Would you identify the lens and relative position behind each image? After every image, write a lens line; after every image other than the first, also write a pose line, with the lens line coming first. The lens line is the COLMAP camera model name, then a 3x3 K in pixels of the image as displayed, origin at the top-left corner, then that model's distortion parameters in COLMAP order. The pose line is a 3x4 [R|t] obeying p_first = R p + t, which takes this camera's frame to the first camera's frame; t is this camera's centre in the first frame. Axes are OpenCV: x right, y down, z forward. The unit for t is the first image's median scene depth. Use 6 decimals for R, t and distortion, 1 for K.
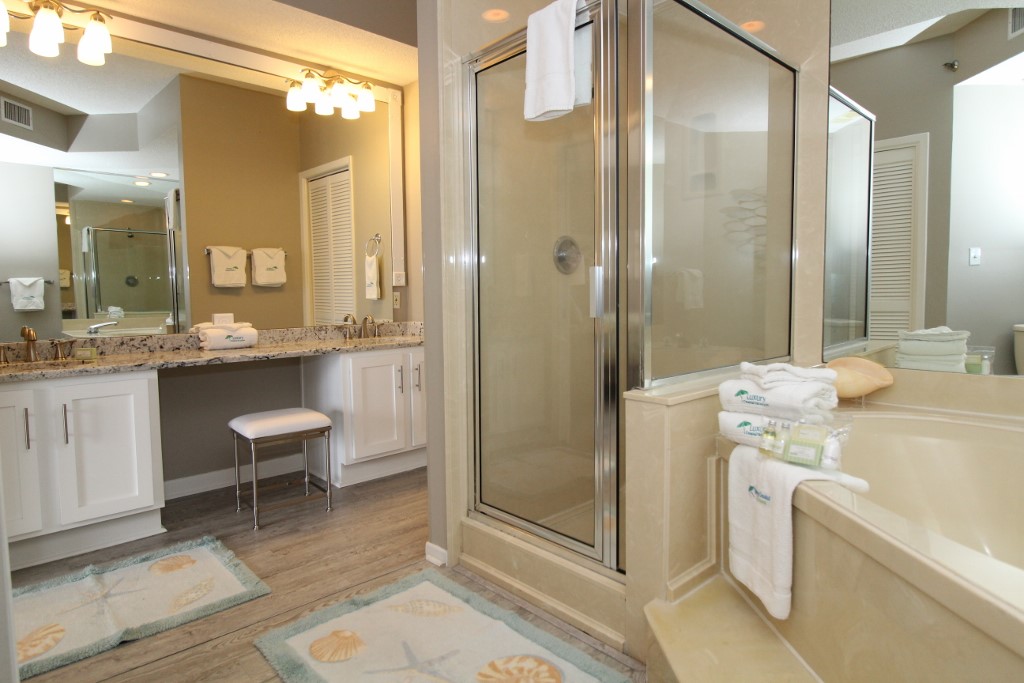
lens RADIAL K [[584.4, 0, 512.0], [0, 584.4, 341.5], [0, 0, 1]] dist [-0.001547, -0.001135]
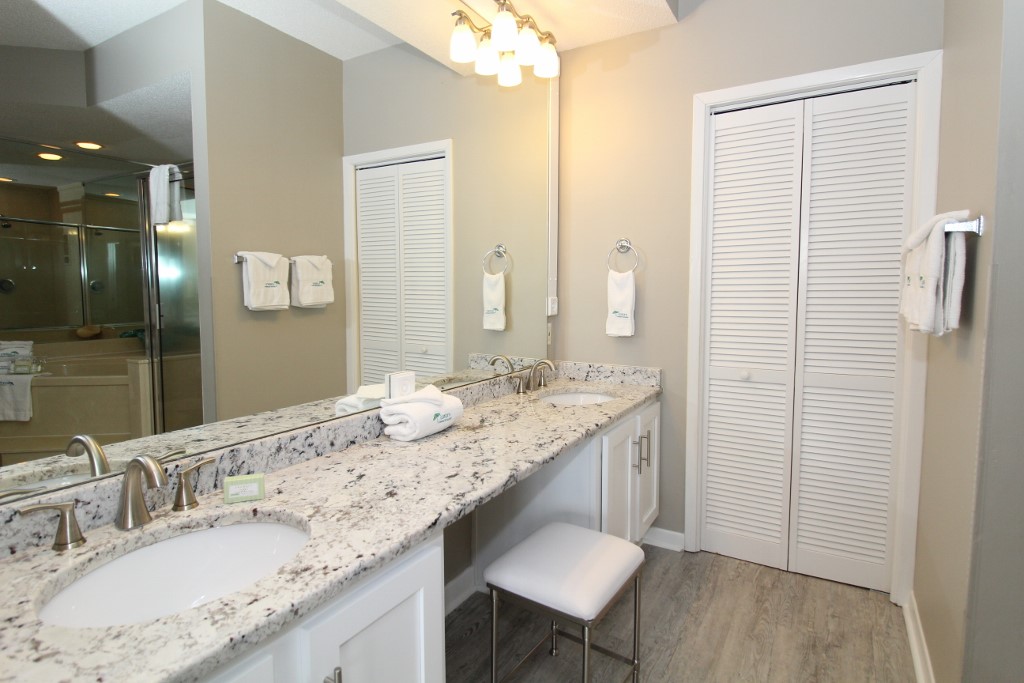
lens RADIAL K [[519.9, 0, 512.0], [0, 519.9, 341.5], [0, 0, 1]] dist [-0.015170, 0.000062]
pose [[0.959435, -0.012684, 0.281644, -0.408249], [0.008638, 0.999841, 0.015603, -0.067303], [-0.281797, -0.012537, 0.959392, 0.339832]]
